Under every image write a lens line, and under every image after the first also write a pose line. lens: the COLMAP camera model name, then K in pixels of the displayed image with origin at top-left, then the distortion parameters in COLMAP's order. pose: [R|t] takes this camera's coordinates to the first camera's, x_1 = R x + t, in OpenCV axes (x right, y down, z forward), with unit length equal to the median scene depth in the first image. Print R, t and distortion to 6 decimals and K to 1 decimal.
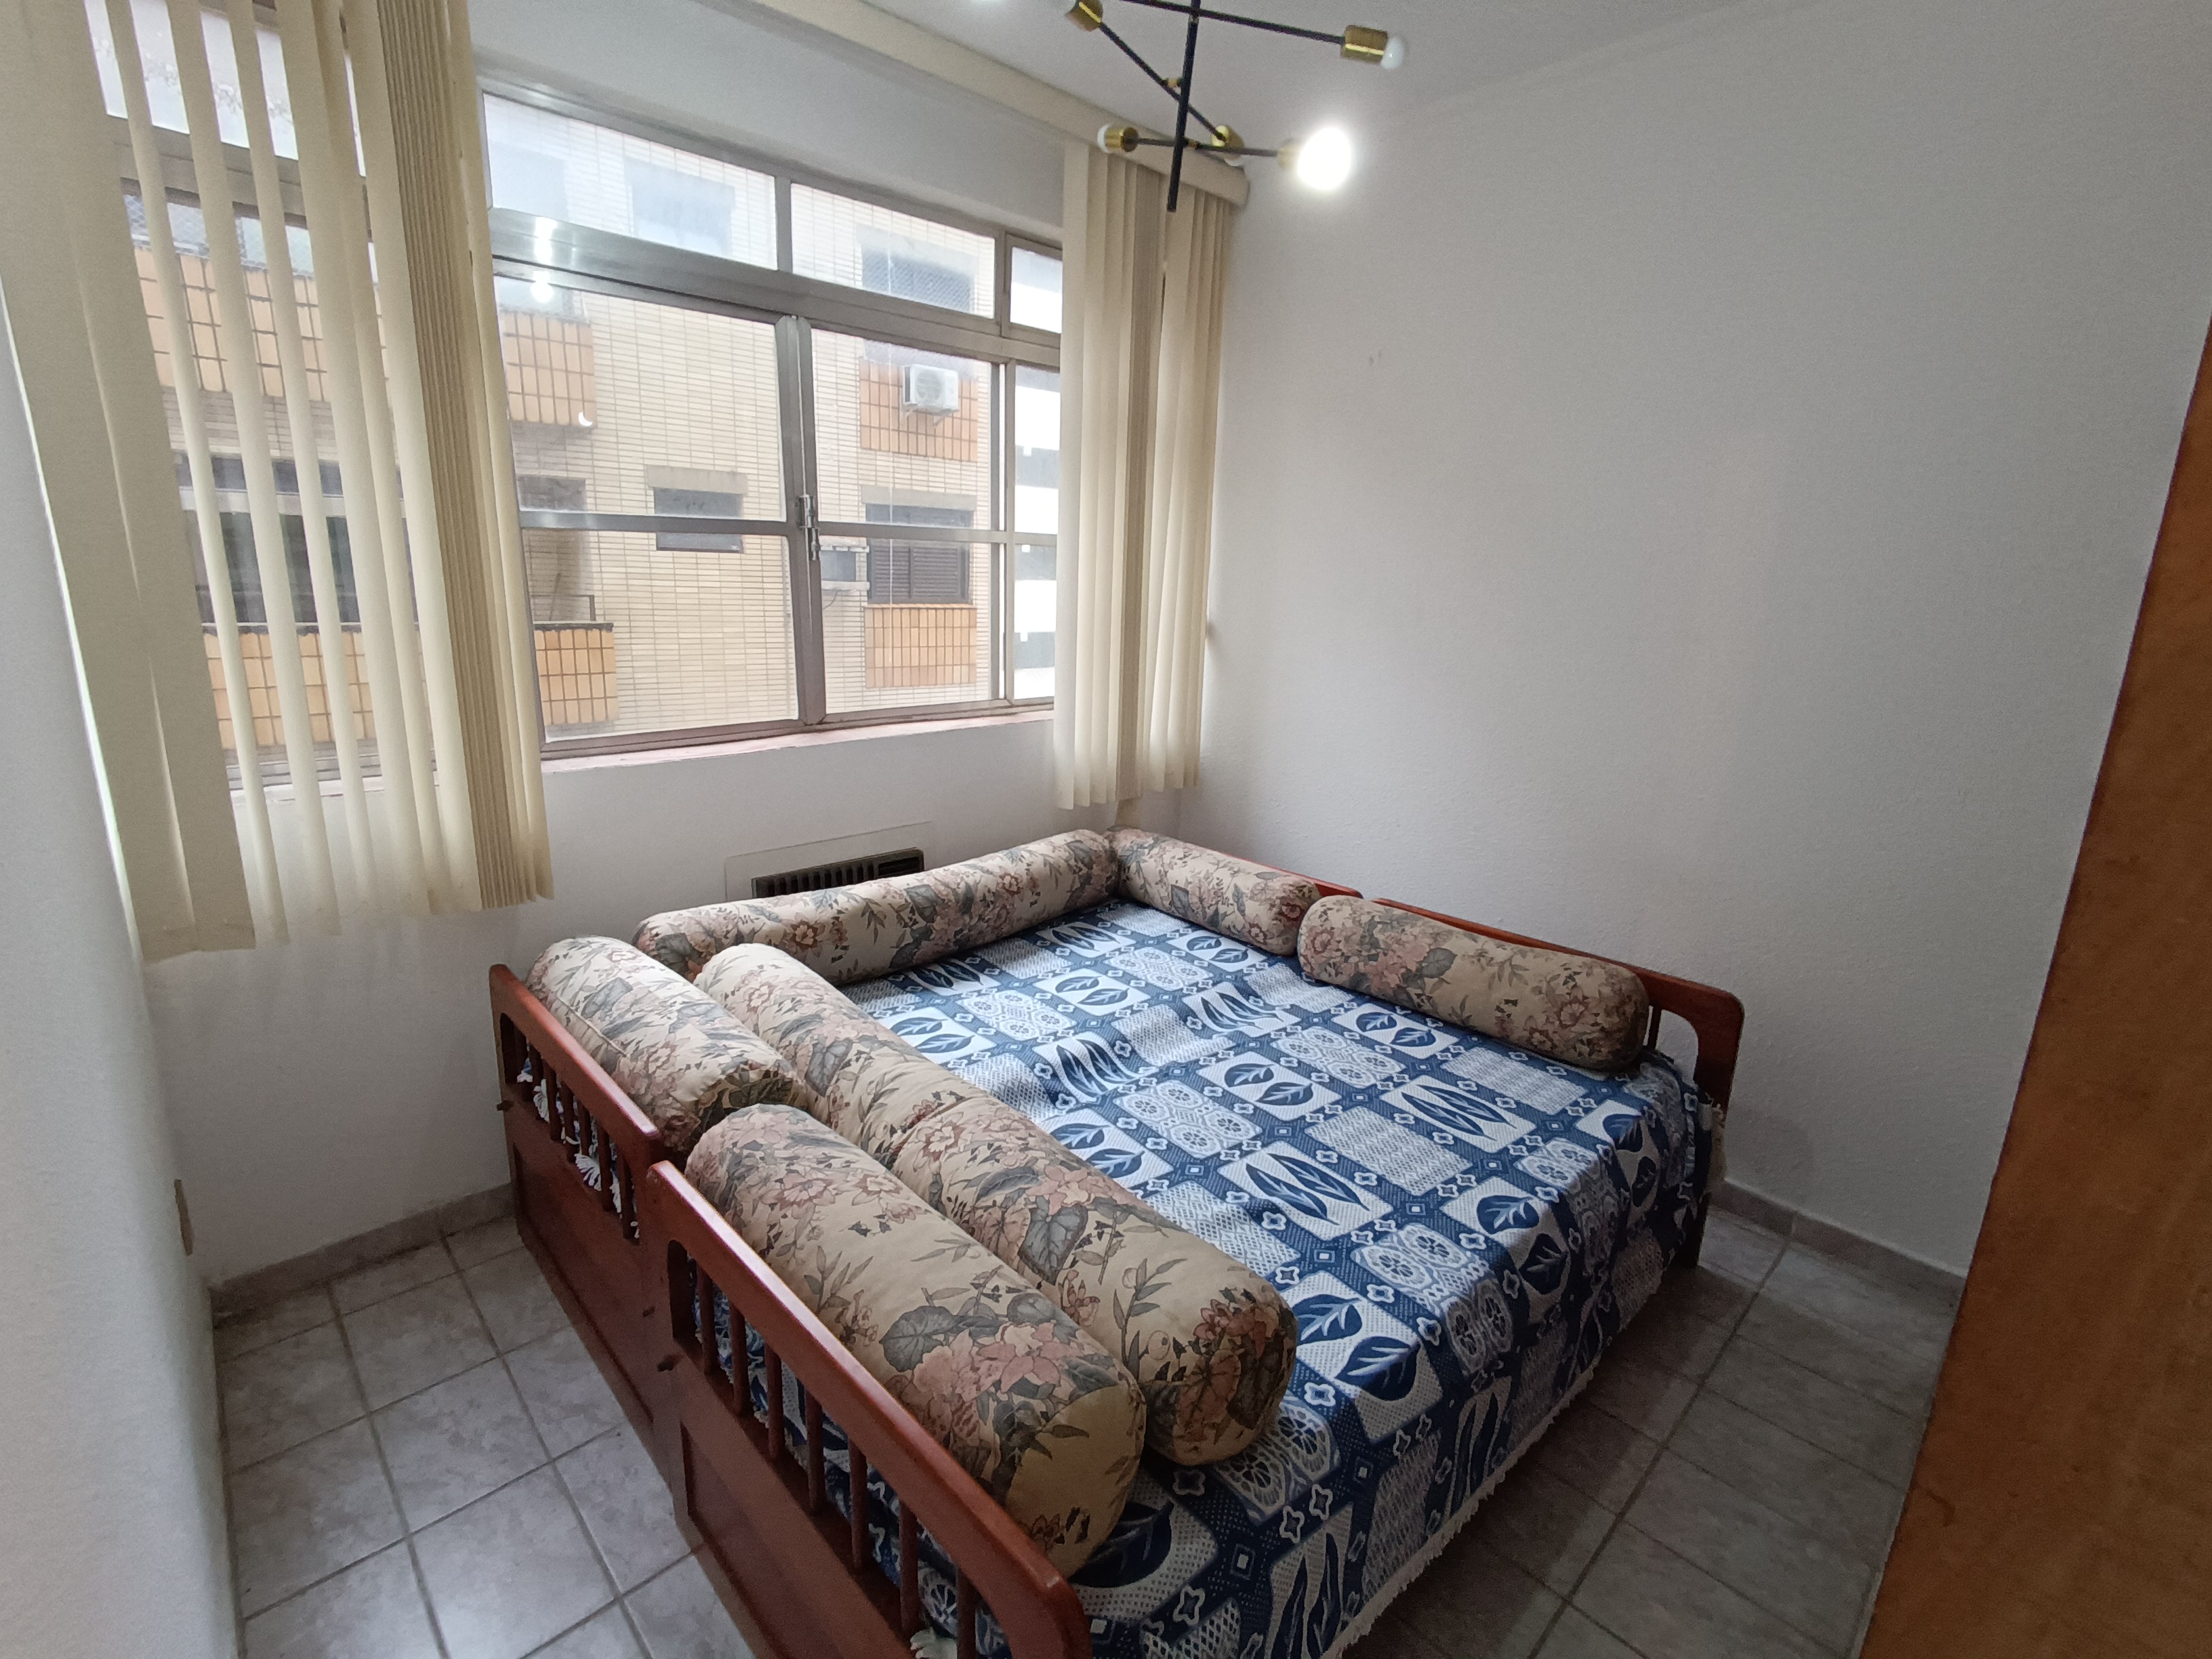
lens RADIAL K [[1009.1, 0, 1098.8], [0, 1009.1, 814.5], [0, 0, 1]] dist [-0.003735, -0.000557]
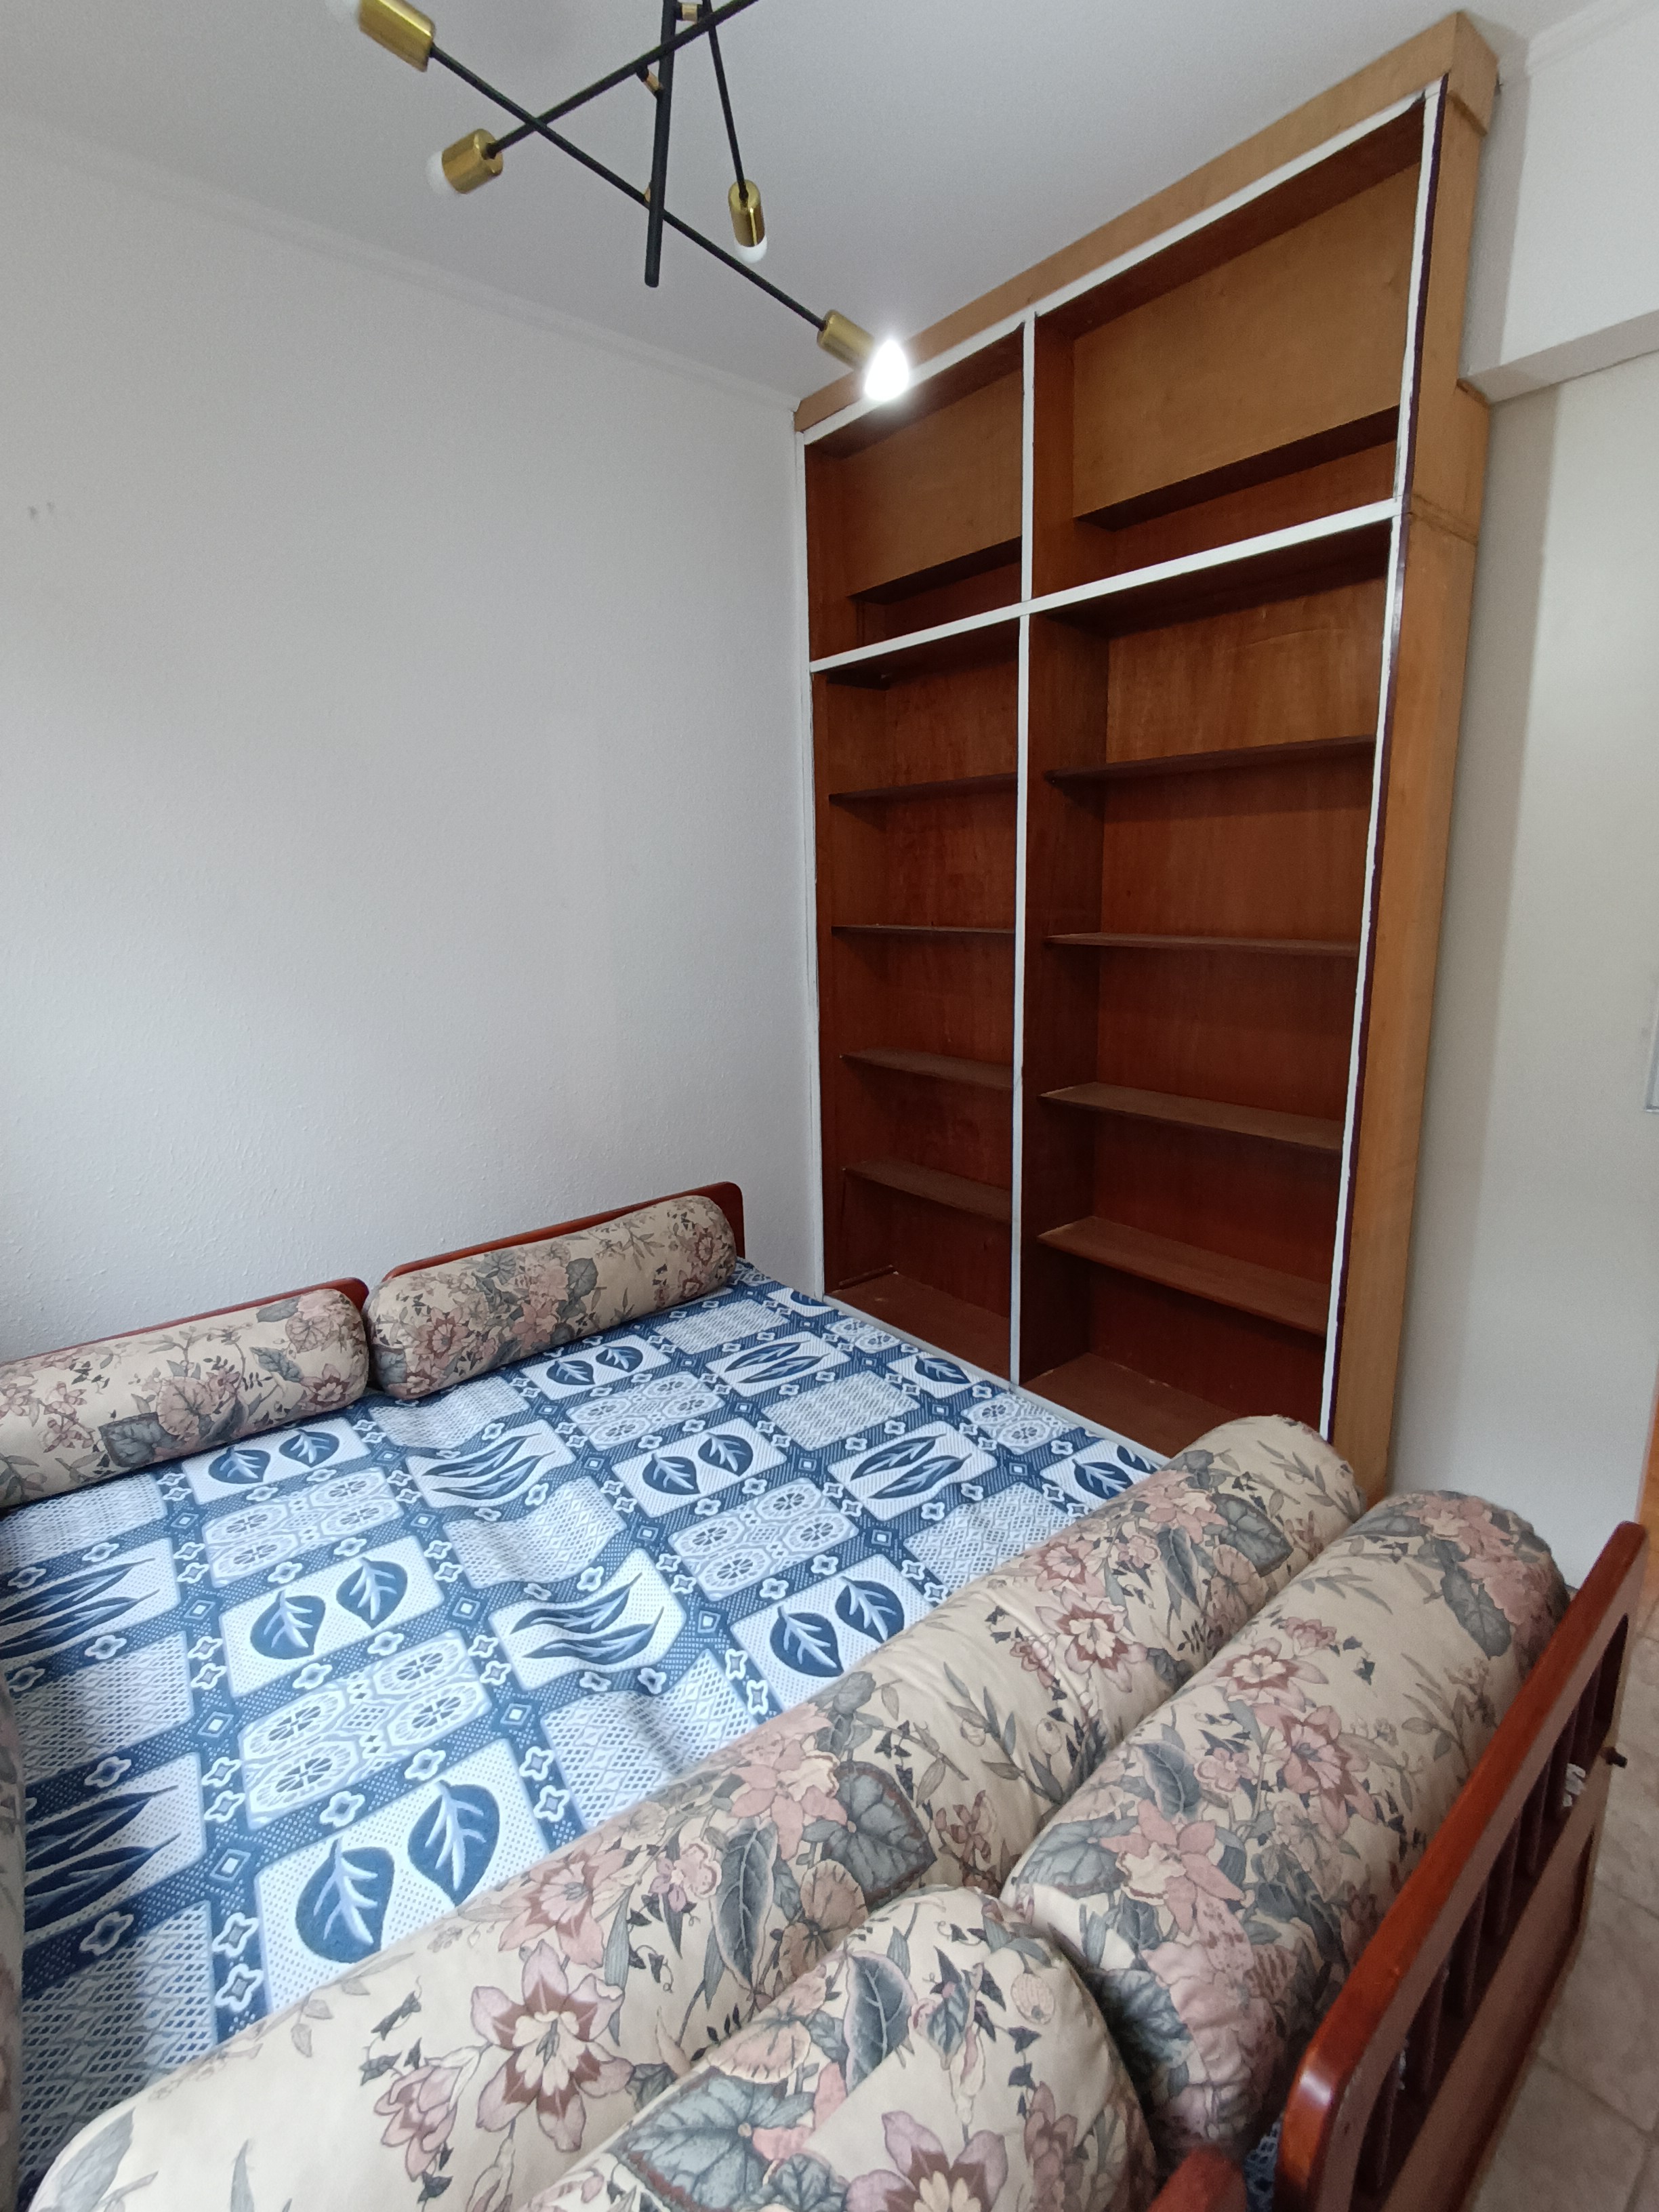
lens RADIAL K [[1009.1, 0, 841.3], [0, 1009.1, 1086.7], [0, 0, 1]] dist [-0.003735, -0.000557]
pose [[0.047292, -0.235909, 0.970624, -0.546451], [0.250664, 0.943420, 0.217085, -0.168173], [-0.966918, 0.233034, 0.103750, 0.734247]]
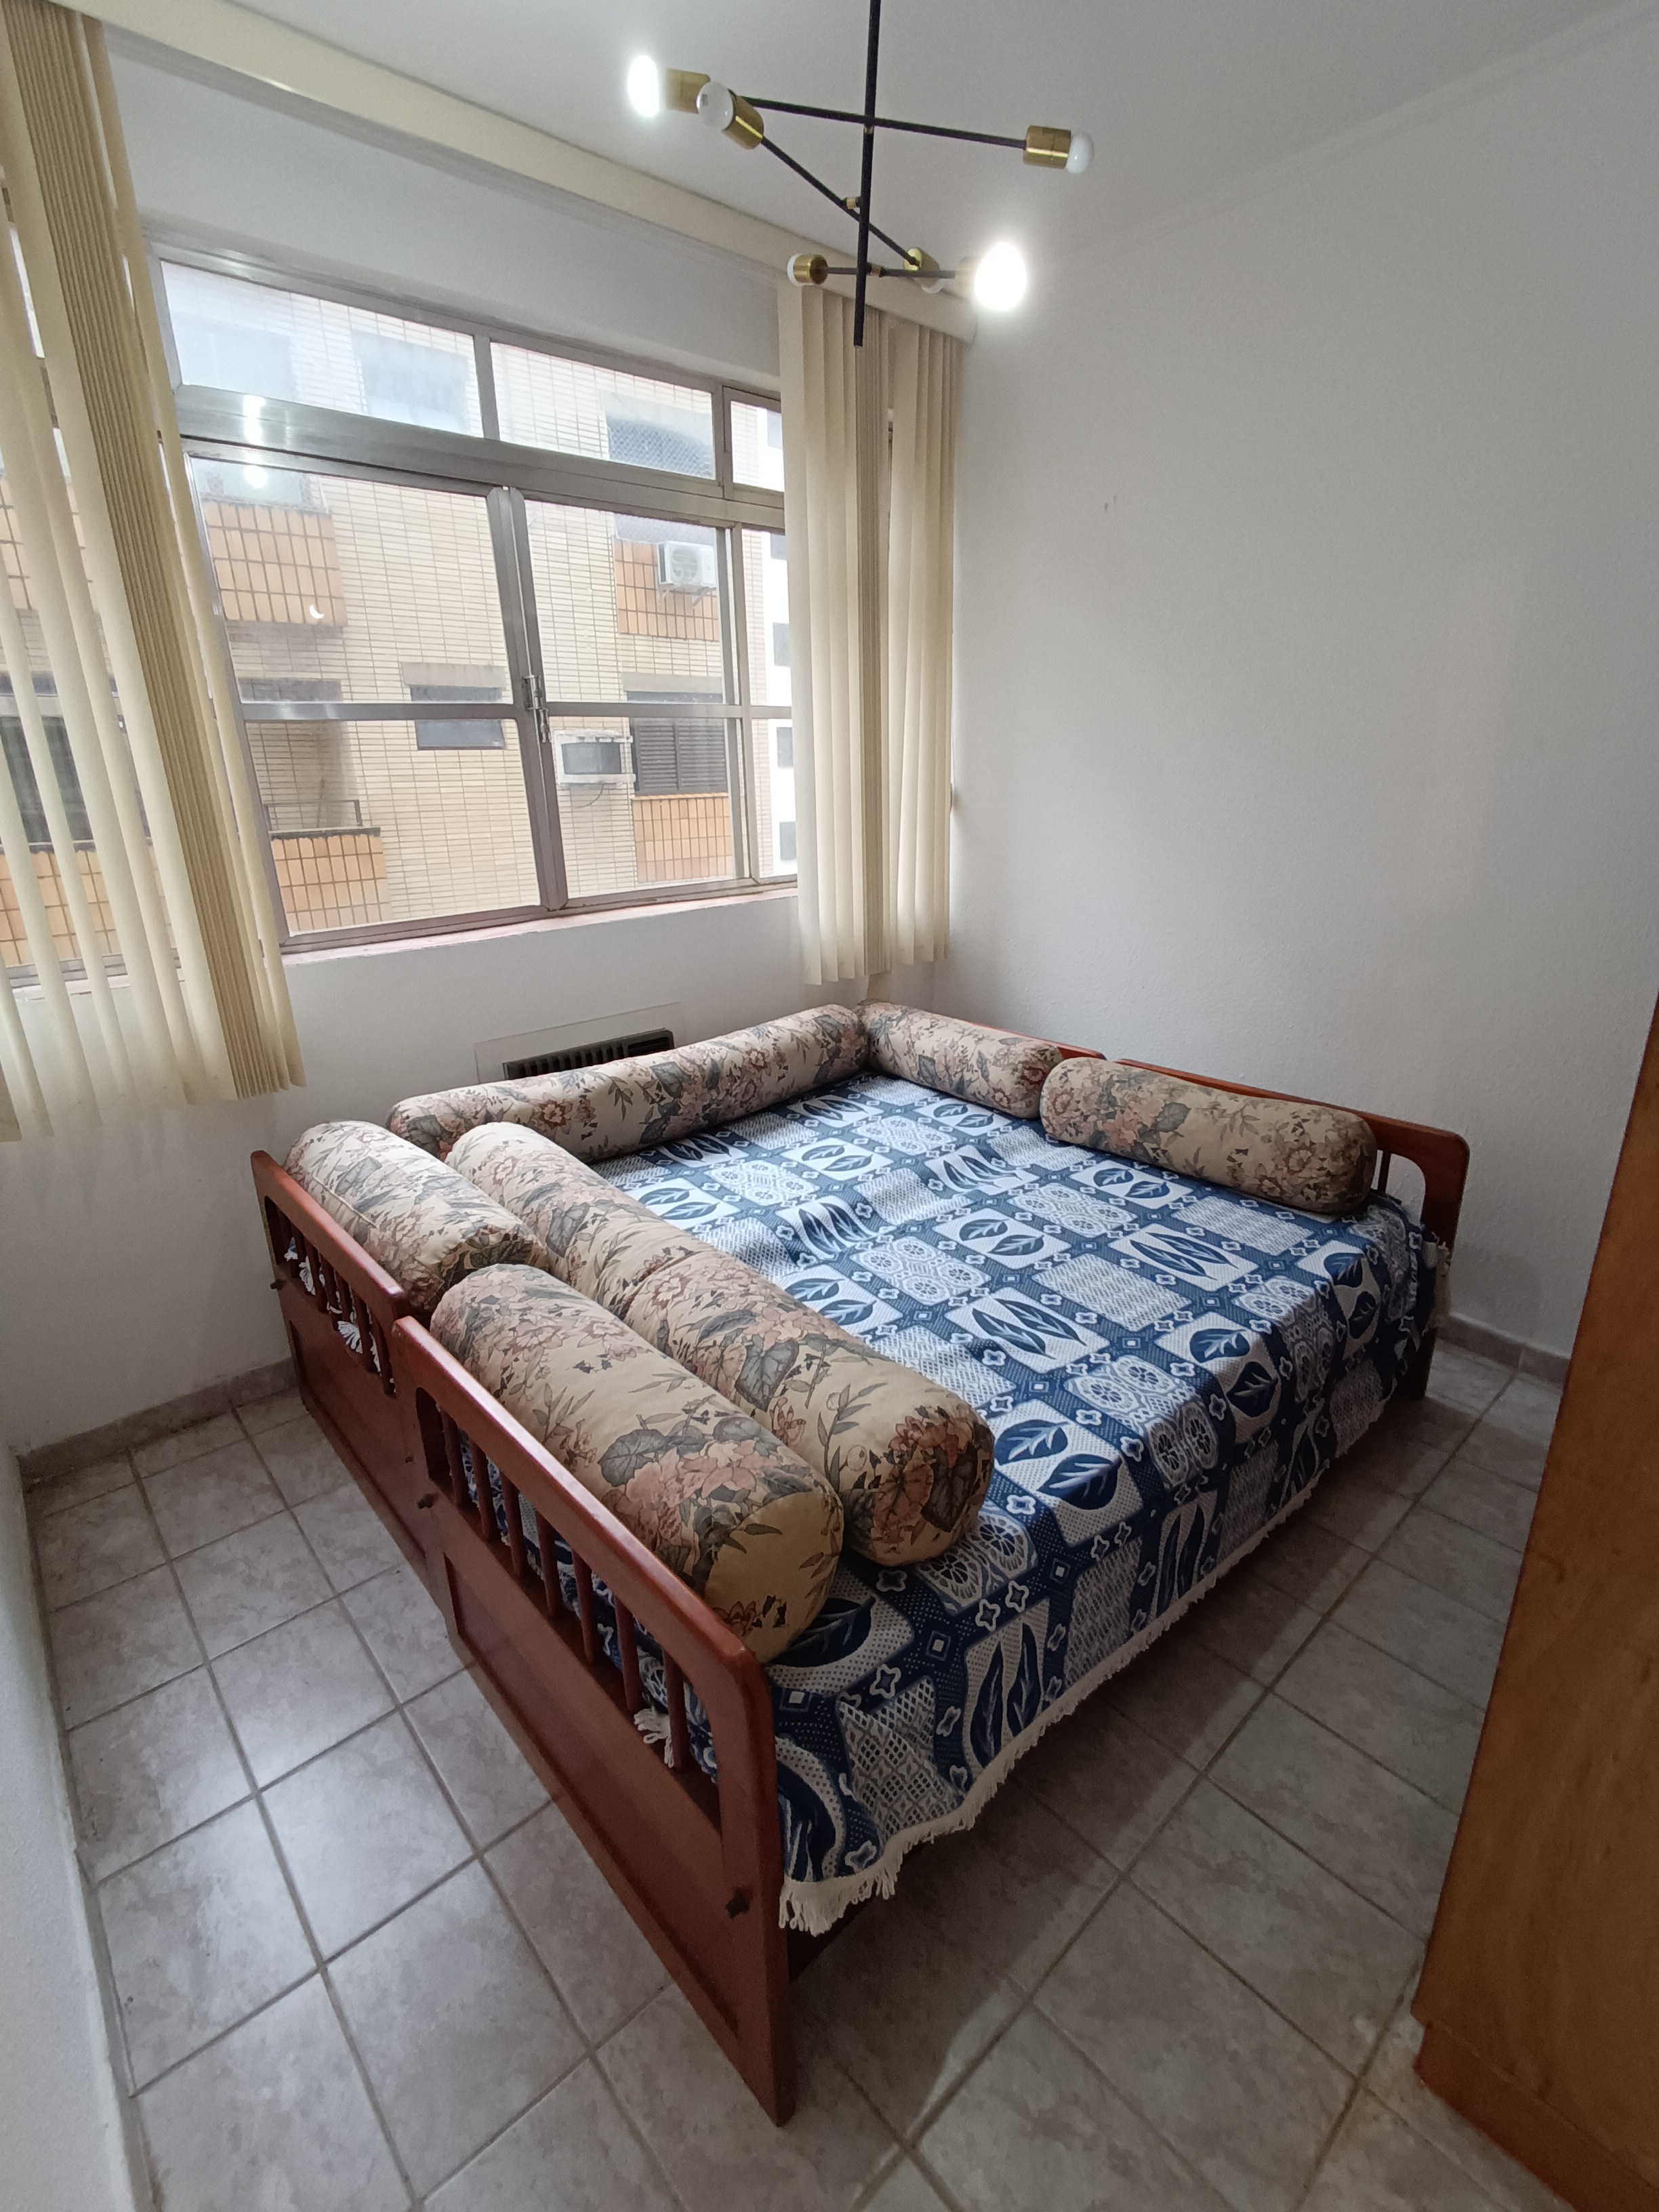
lens RADIAL K [[1009.1, 0, 867.9], [0, 1009.1, 1094.0], [0, 0, 1]] dist [-0.003735, -0.000557]
pose [[0.998991, -0.038564, -0.023000, 0.060925], [0.040429, 0.995386, 0.087017, 0.025862], [0.019538, -0.087859, 0.995941, -0.019588]]
